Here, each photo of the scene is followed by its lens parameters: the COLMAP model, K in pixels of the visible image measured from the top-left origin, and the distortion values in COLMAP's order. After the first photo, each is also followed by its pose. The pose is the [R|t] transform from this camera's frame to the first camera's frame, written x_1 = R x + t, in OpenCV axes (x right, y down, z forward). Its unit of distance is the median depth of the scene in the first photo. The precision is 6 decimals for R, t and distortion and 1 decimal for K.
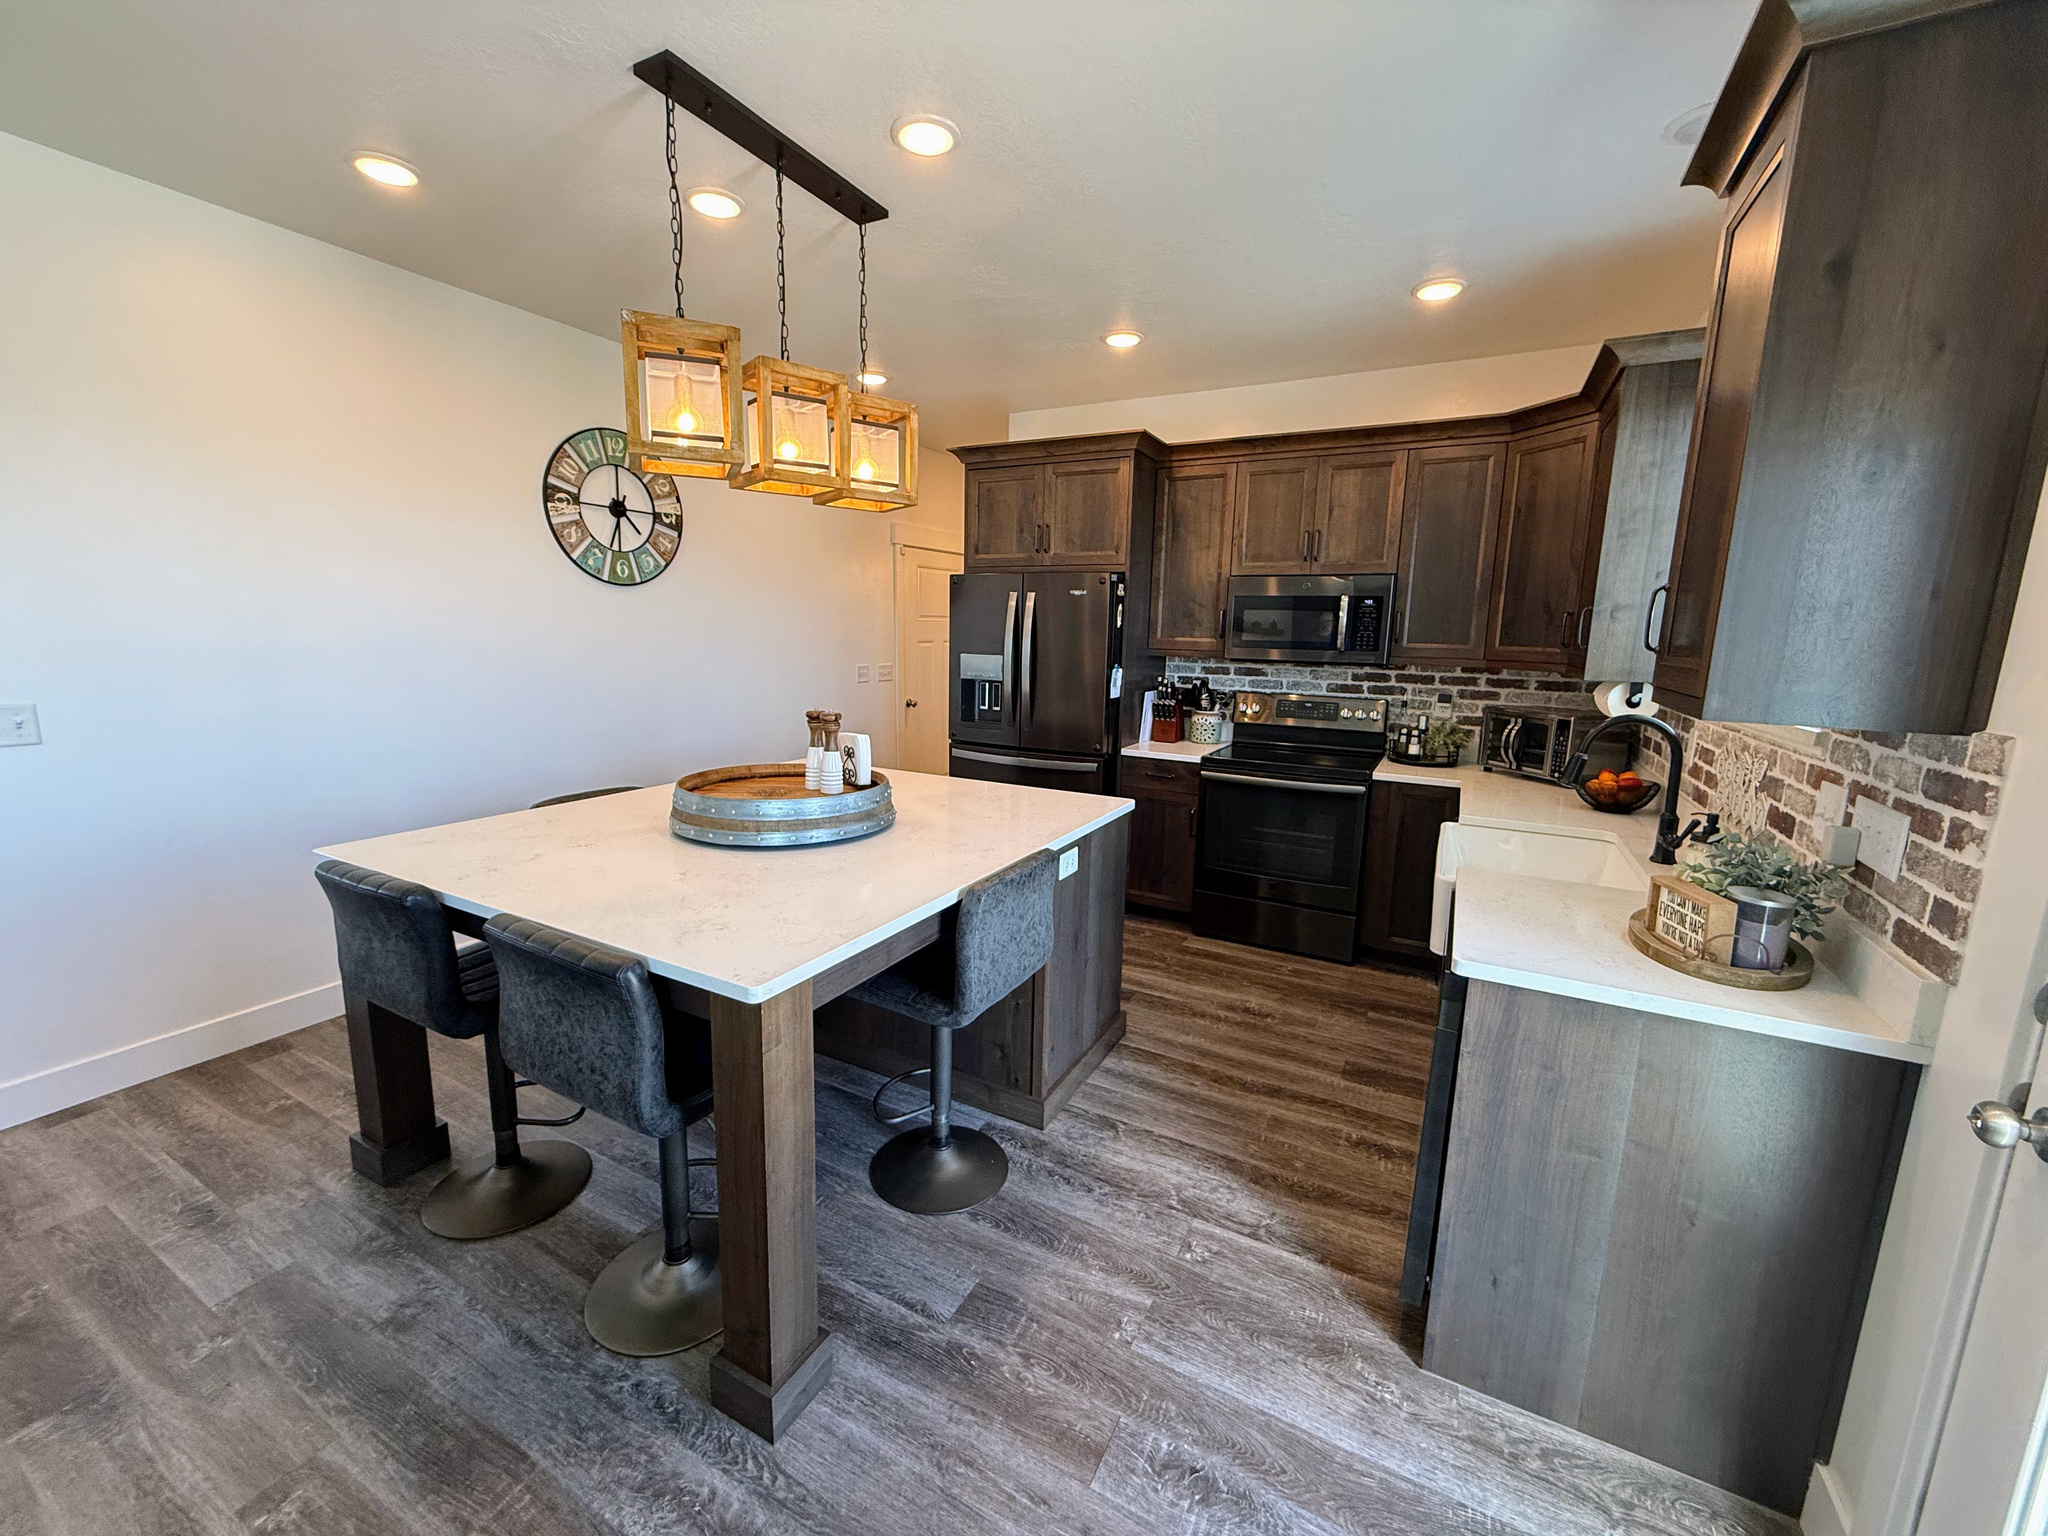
lens RADIAL K [[818.3, 0, 1018.3], [0, 818.3, 767.1], [0, 0, 1]] dist [-0.000387, -0.000032]
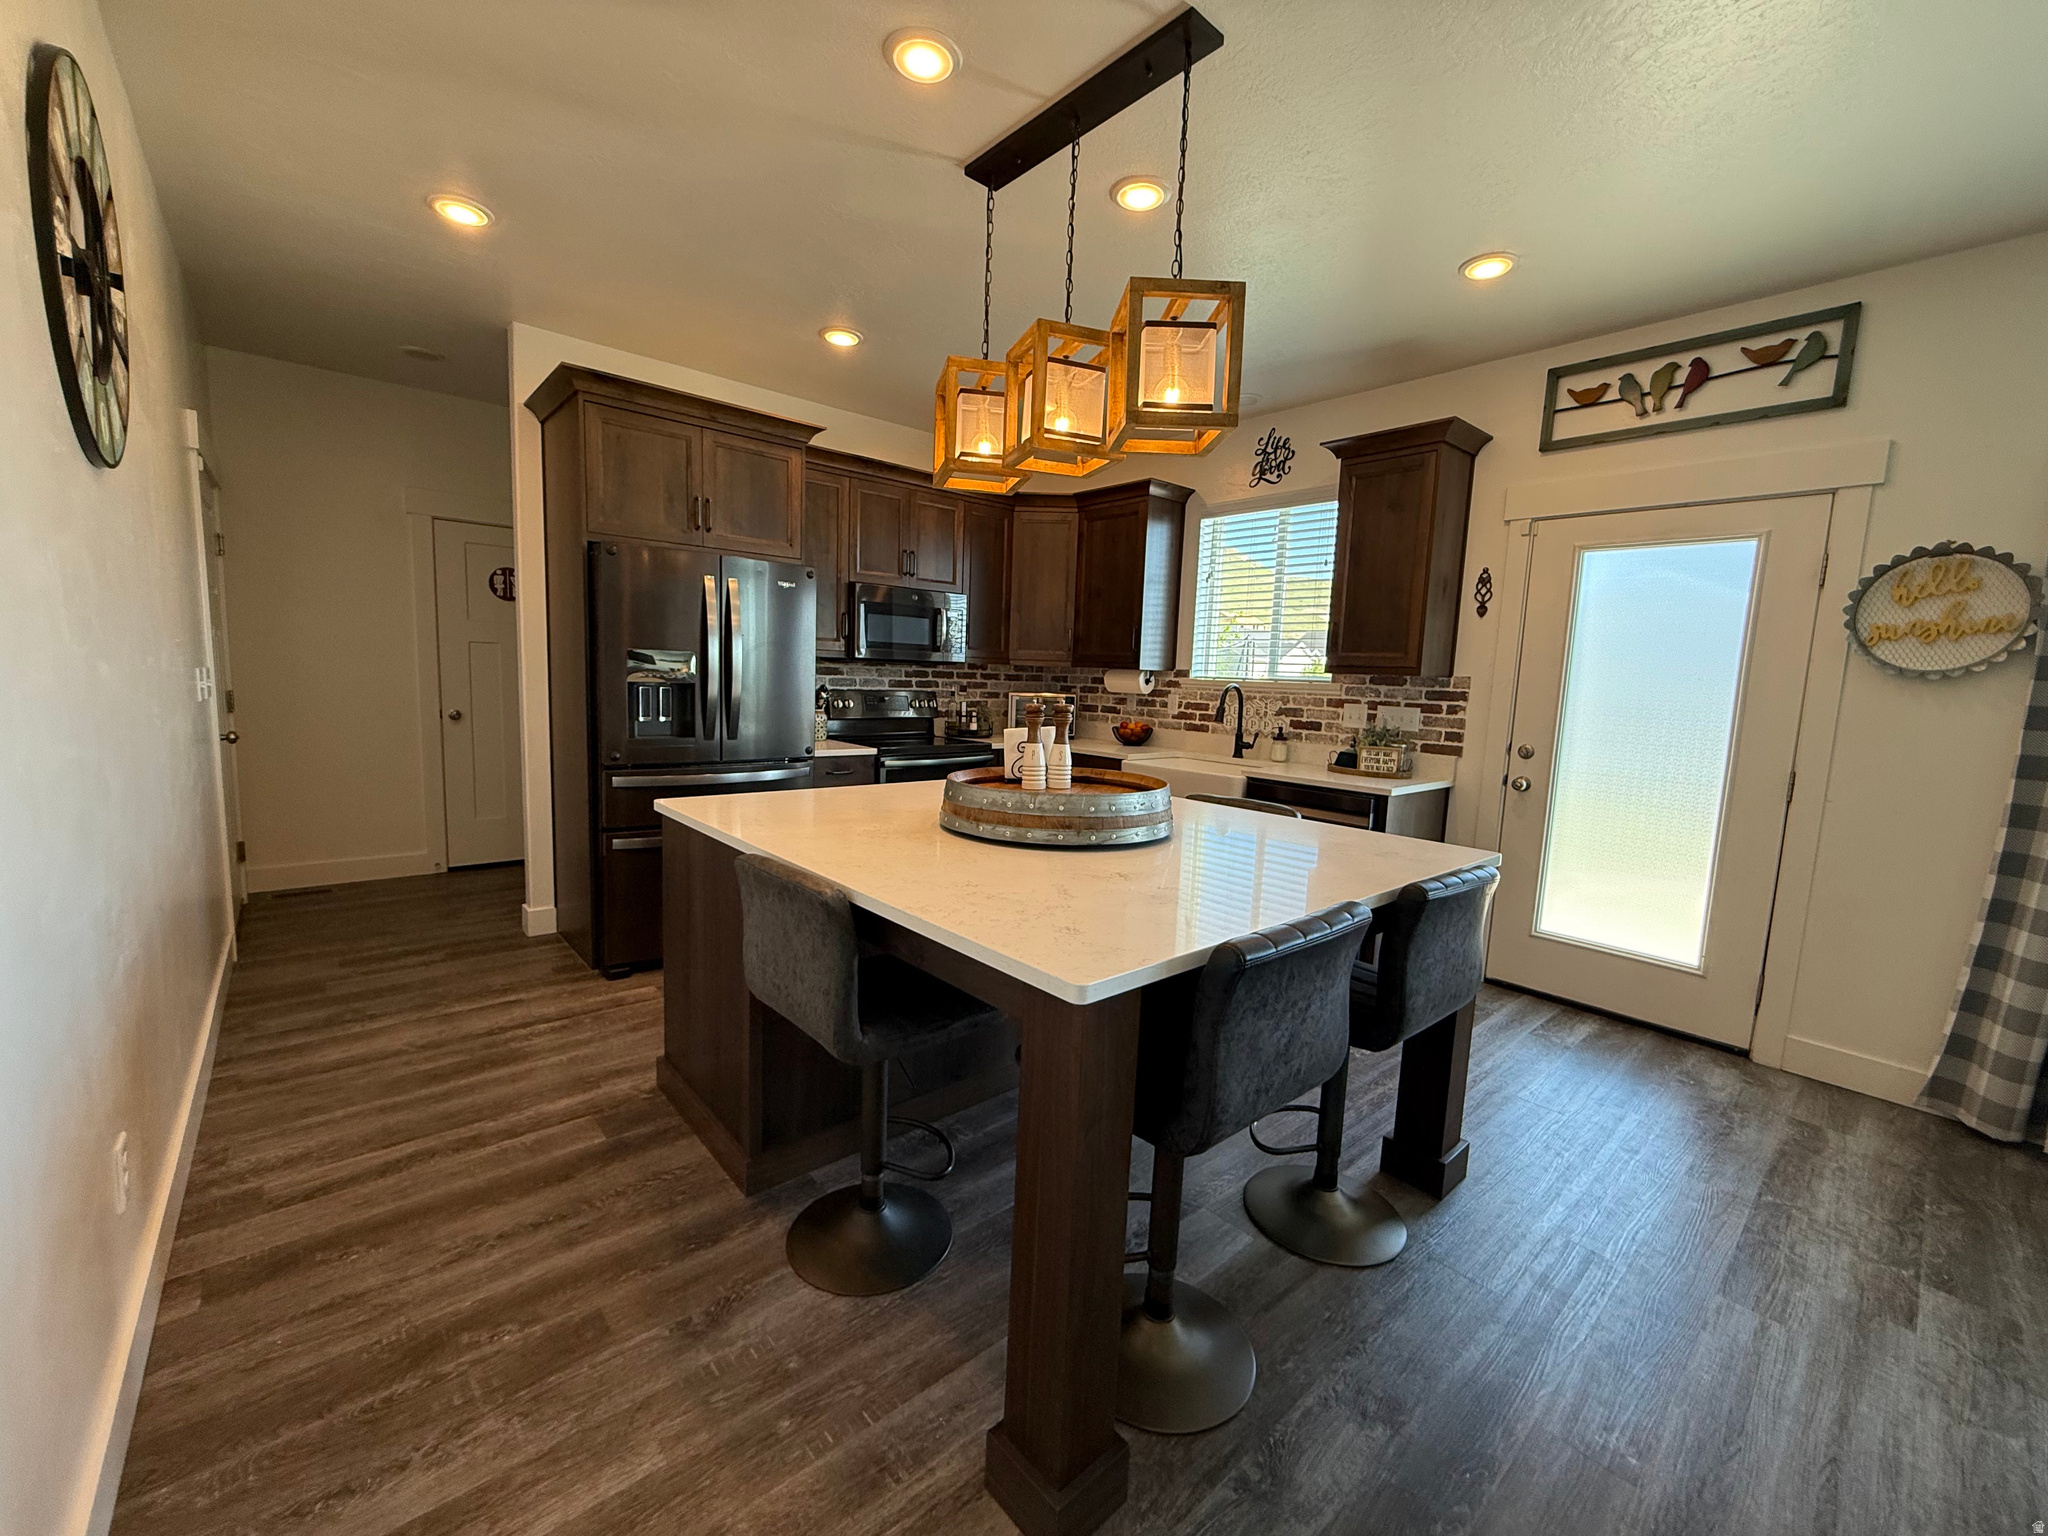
lens RADIAL K [[818.3, 0, 1019.9], [0, 818.3, 766.2], [0, 0, 1]] dist [-0.000387, -0.000032]
pose [[0.348129, -0.114334, 0.930448, -0.828269], [0.128337, 0.989002, 0.073511, -0.051230], [-0.928620, 0.093820, 0.358974, 0.509084]]
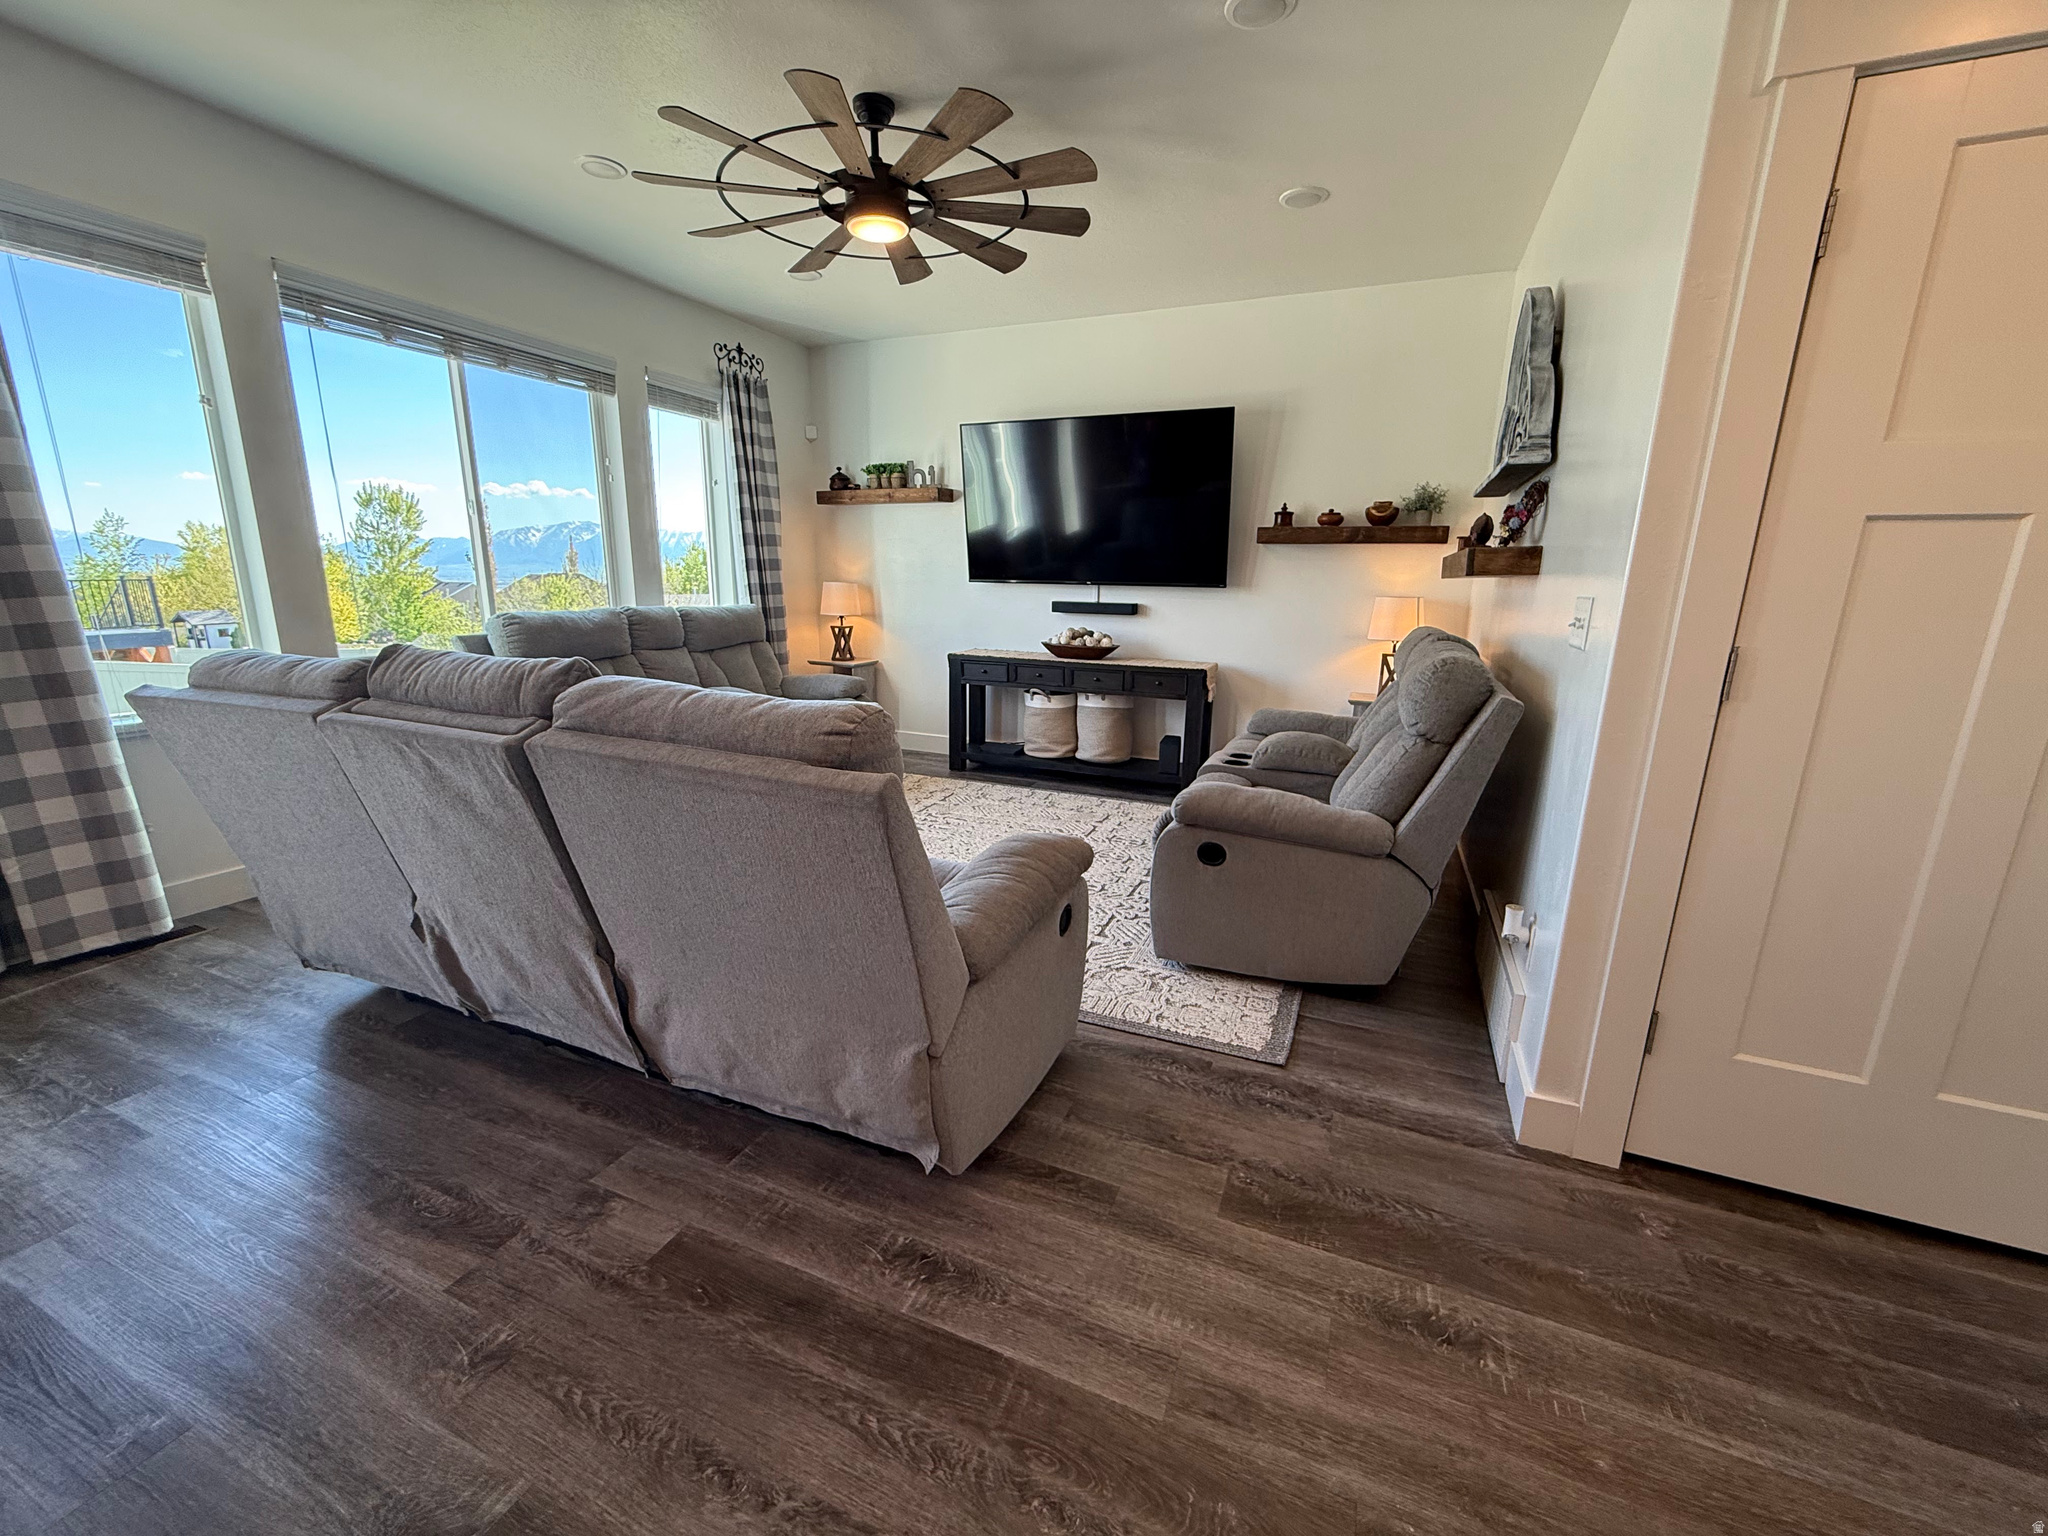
lens RADIAL K [[818.3, 0, 1018.5], [0, 818.3, 764.9], [0, 0, 1]] dist [-0.000387, -0.000032]
pose [[-0.995353, -0.017022, -0.094775, -0.705113], [-0.052510, 0.920979, 0.386058, -0.049581], [0.080714, 0.389240, -0.917593, 0.646244]]
